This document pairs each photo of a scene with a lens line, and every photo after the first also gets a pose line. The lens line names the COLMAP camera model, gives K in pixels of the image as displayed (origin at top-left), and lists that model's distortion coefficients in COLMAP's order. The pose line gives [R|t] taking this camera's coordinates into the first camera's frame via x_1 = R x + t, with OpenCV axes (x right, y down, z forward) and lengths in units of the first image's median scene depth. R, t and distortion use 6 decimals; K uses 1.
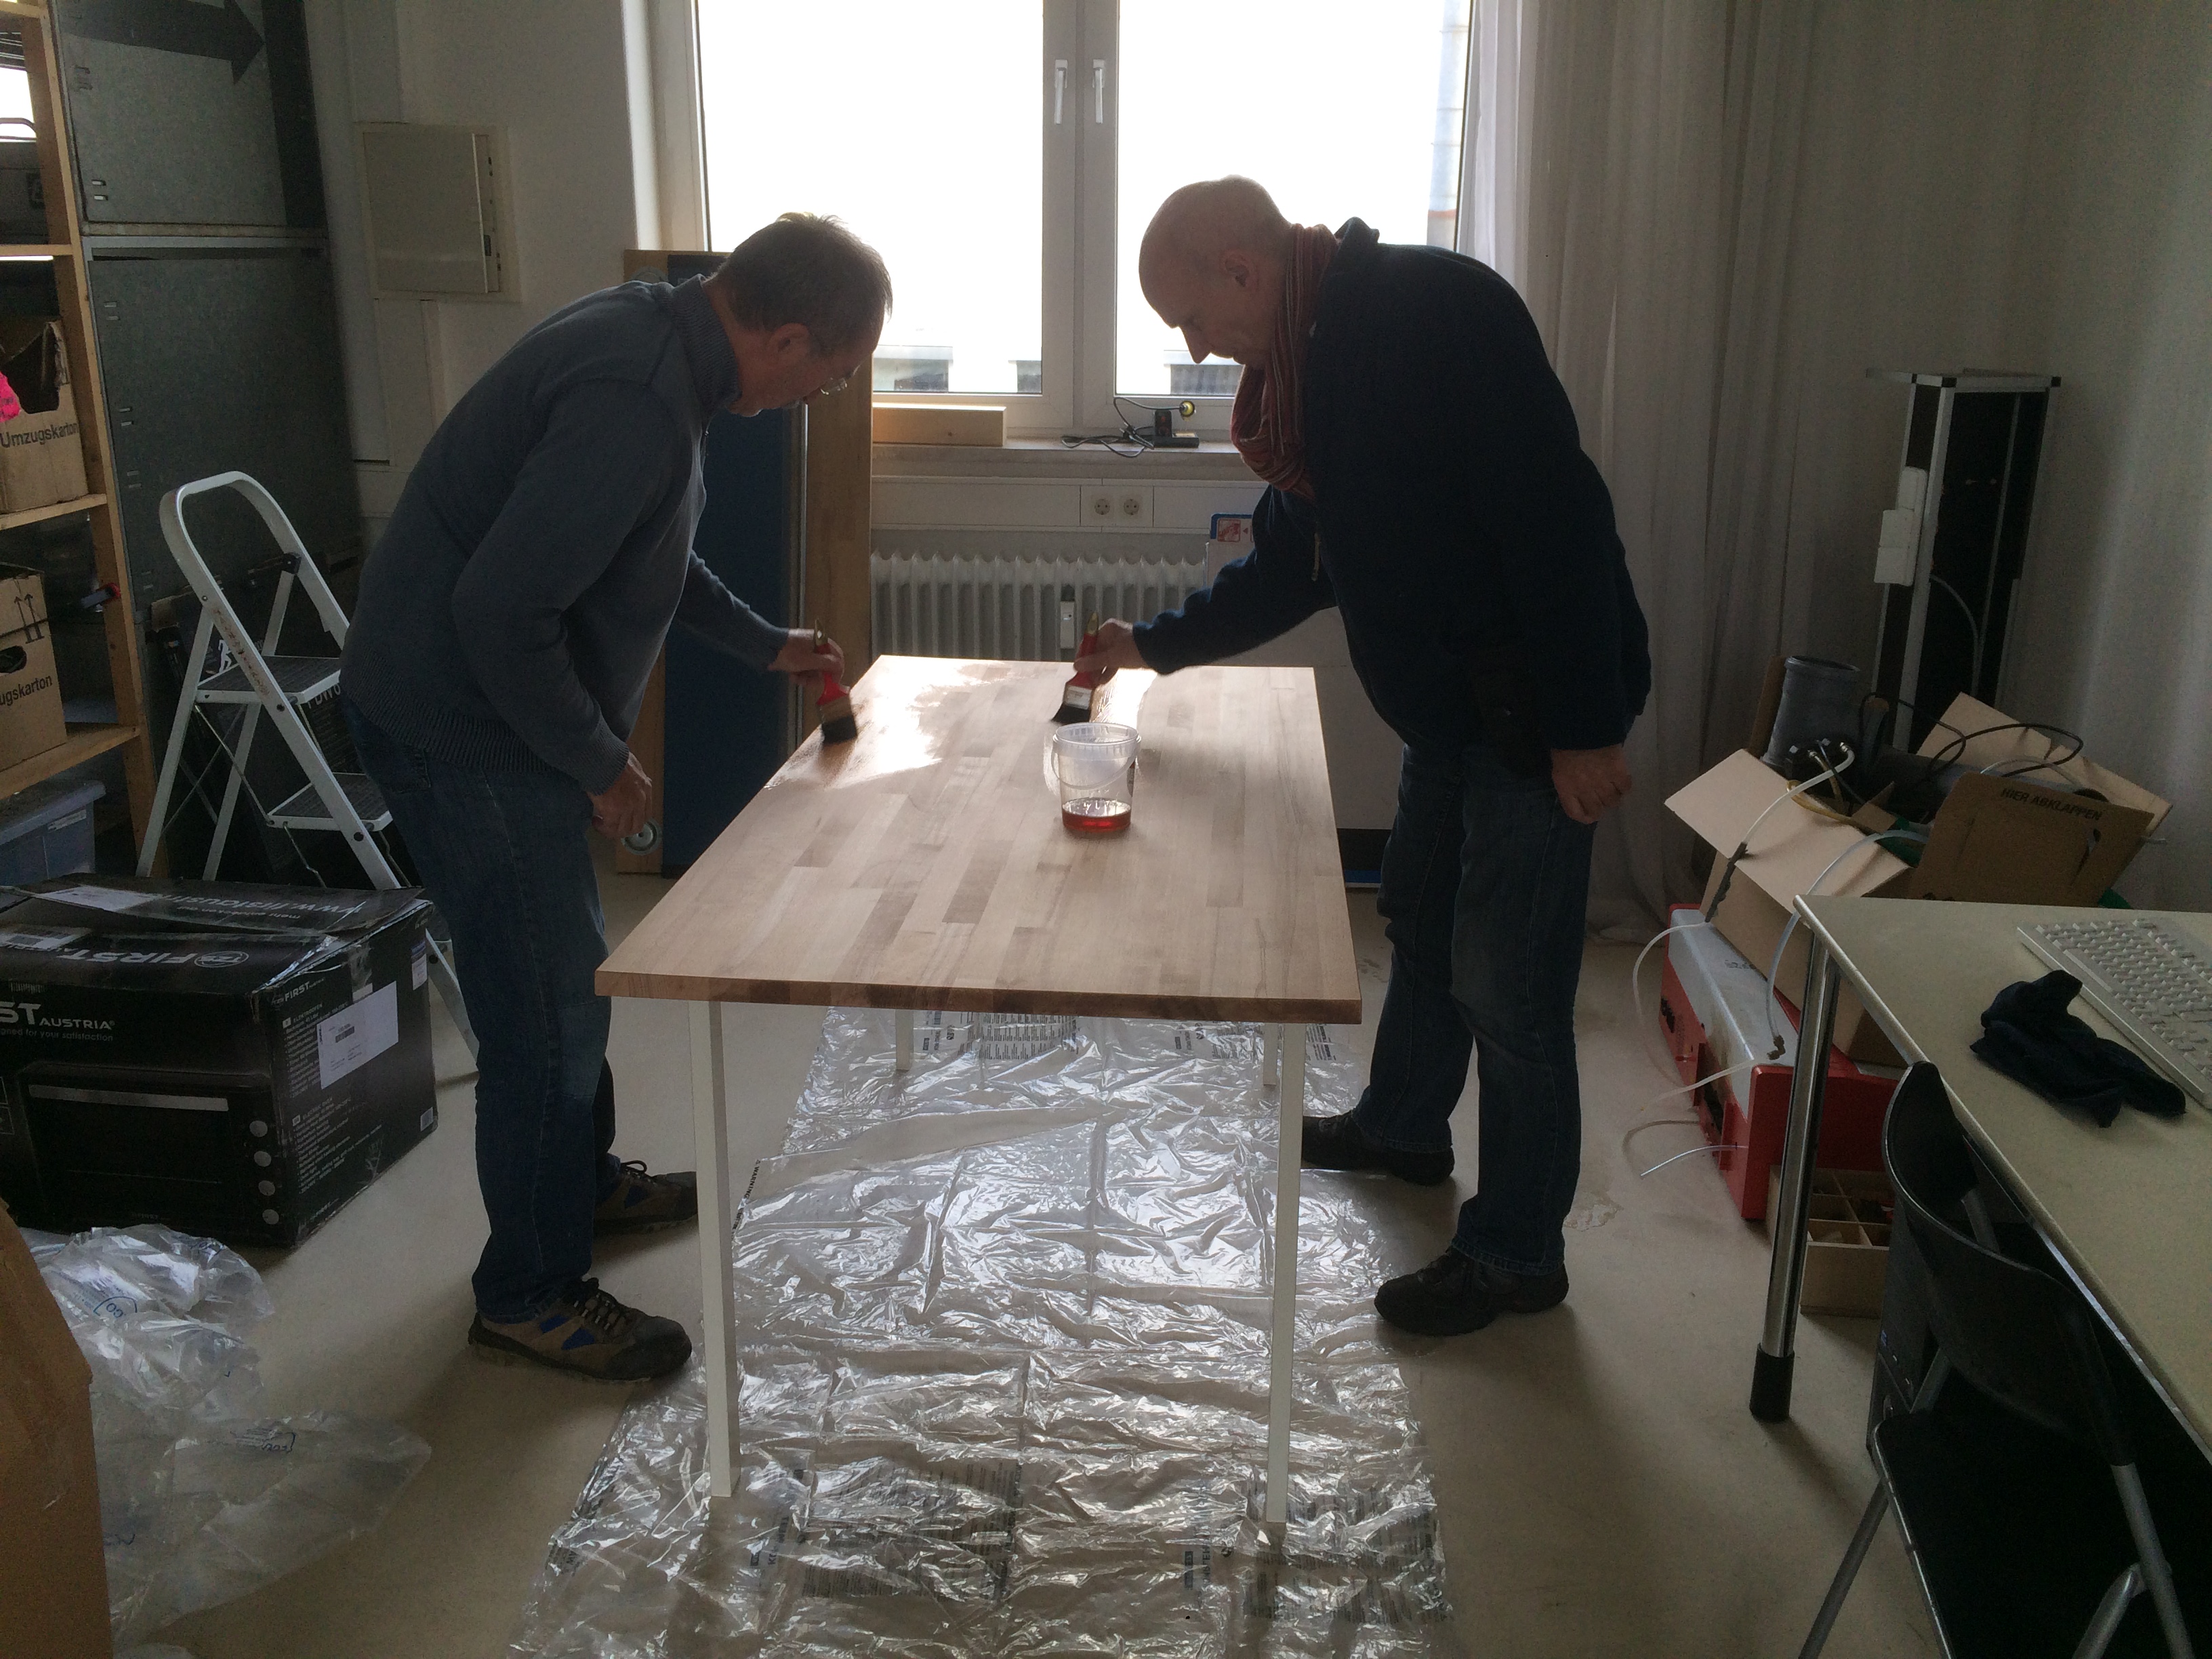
lens RADIAL K [[1864.4, 0, 1106.0], [0, 1864.4, 829.5], [0, 0, 1]] dist [0.084730, -0.090893]
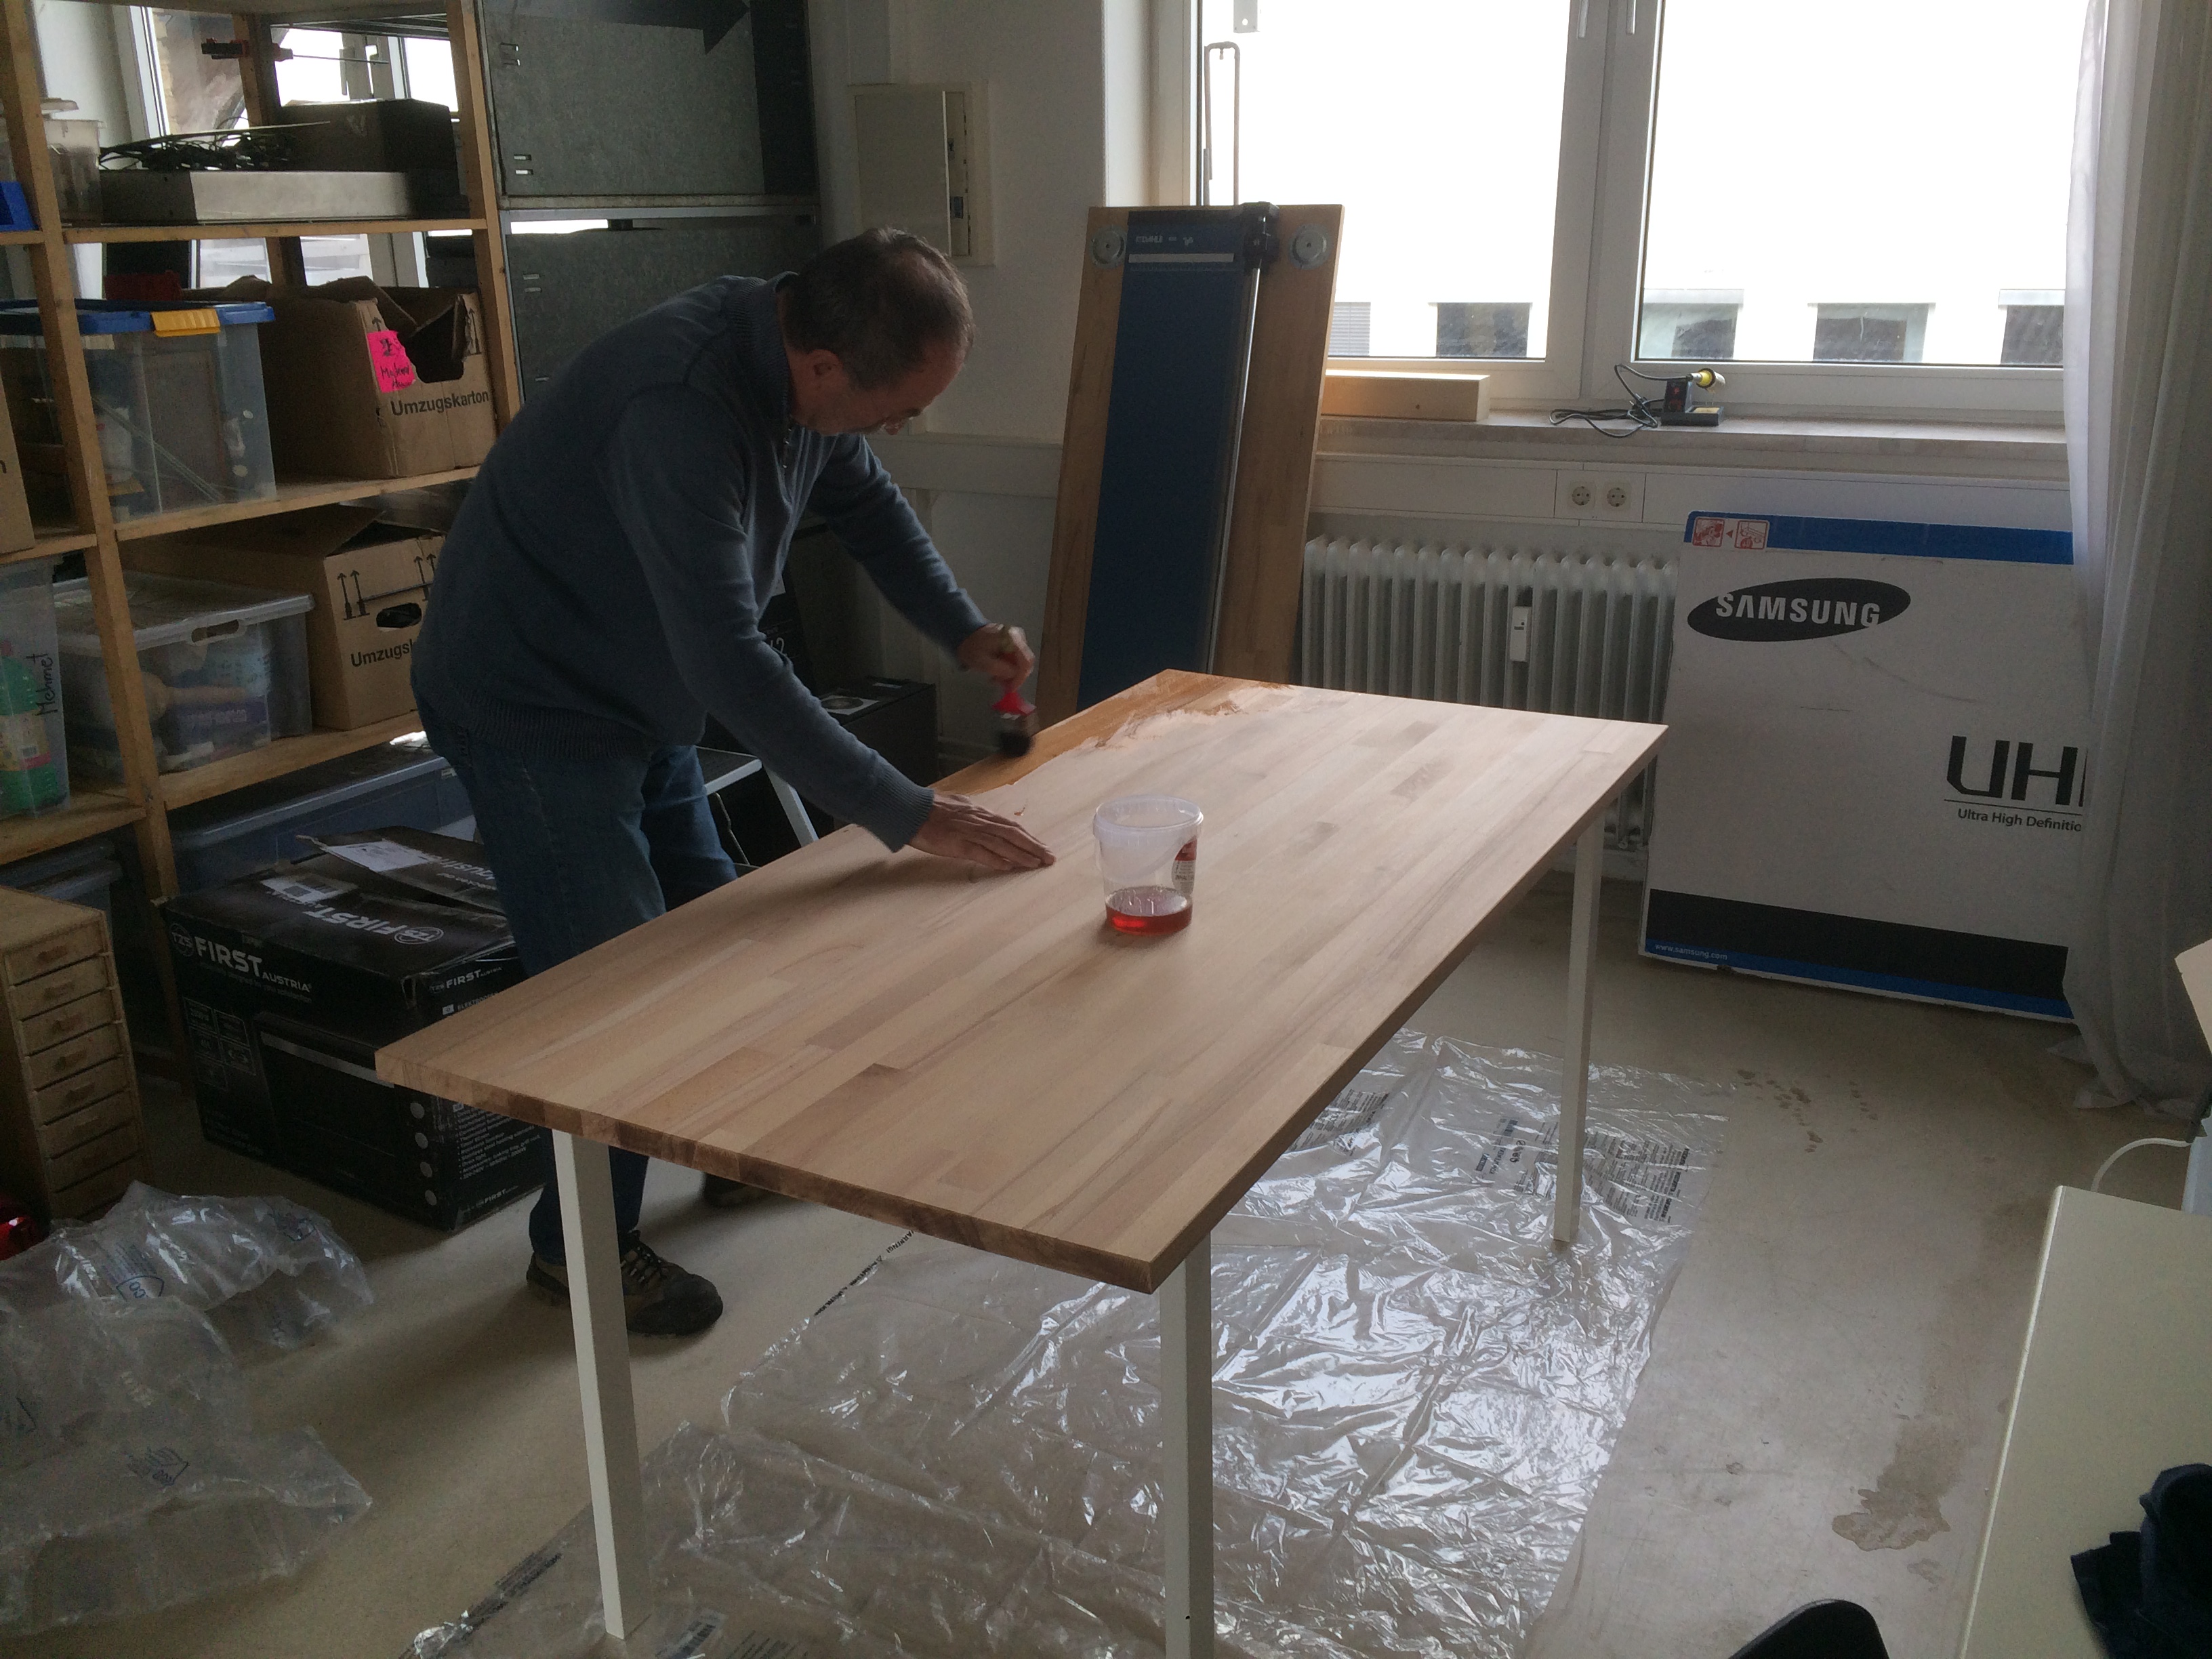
lens RADIAL K [[1864.4, 0, 1106.0], [0, 1864.4, 829.5], [0, 0, 1]] dist [0.084730, -0.090893]
pose [[0.911355, 0.107331, -0.397381, 0.209343], [-0.096805, 0.994216, 0.046520, -0.056415], [0.400076, -0.003928, 0.916474, 0.185863]]
